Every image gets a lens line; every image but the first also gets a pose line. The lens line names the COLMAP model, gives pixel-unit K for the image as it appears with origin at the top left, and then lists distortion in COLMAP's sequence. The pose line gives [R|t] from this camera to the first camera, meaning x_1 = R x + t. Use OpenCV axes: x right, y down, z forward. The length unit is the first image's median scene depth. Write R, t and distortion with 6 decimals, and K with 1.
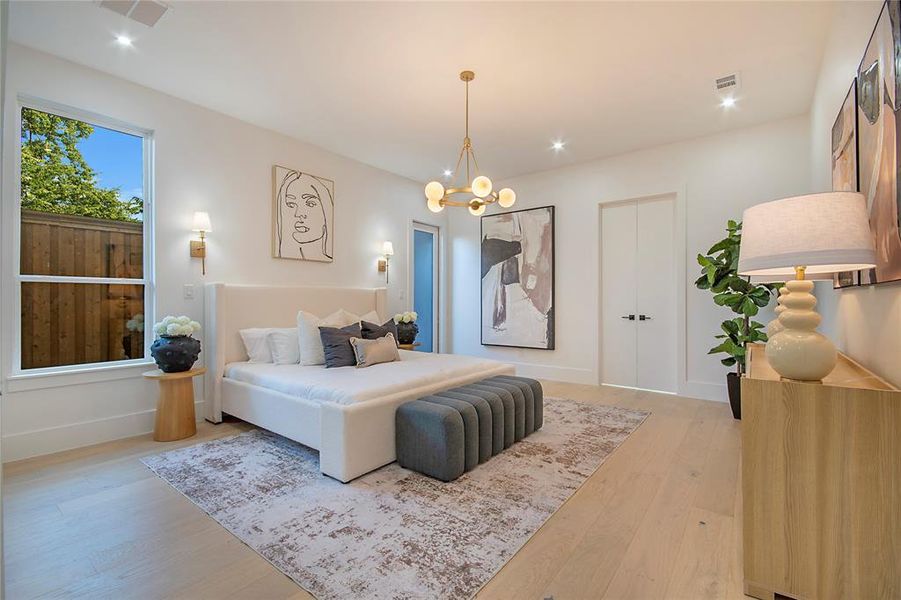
lens RADIAL K [[407.9, 0, 458.1], [0, 407.9, 303.1], [0, 0, 1]] dist [-0.004510, -0.000313]
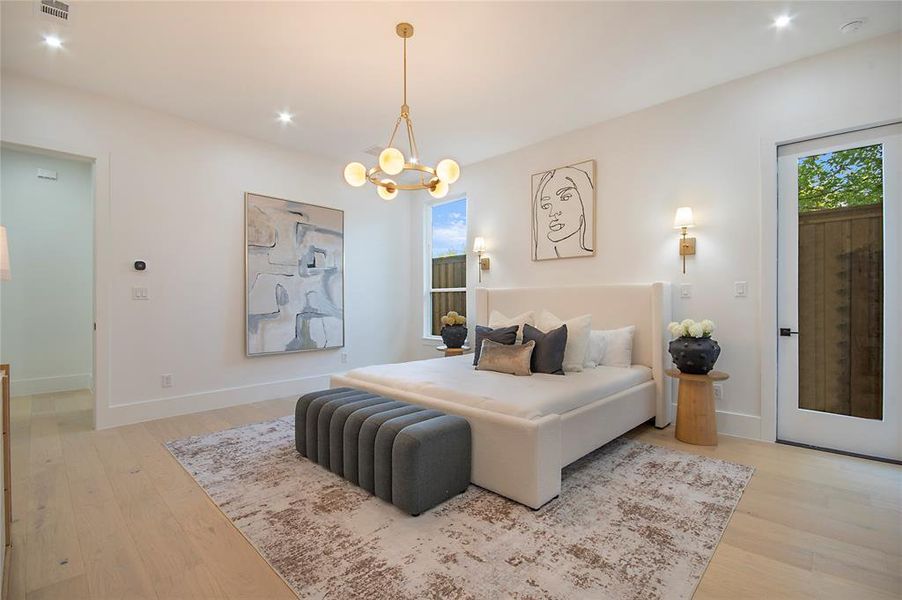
lens RADIAL K [[408.3, 0, 455.6], [0, 408.3, 300.3], [0, 0, 1]] dist [-0.004510, -0.000313]
pose [[-0.135623, -0.003483, -0.990754, 0.844409], [-0.000953, 0.999994, -0.003385, -0.005369], [0.990760, 0.000485, -0.135626, 1.233868]]
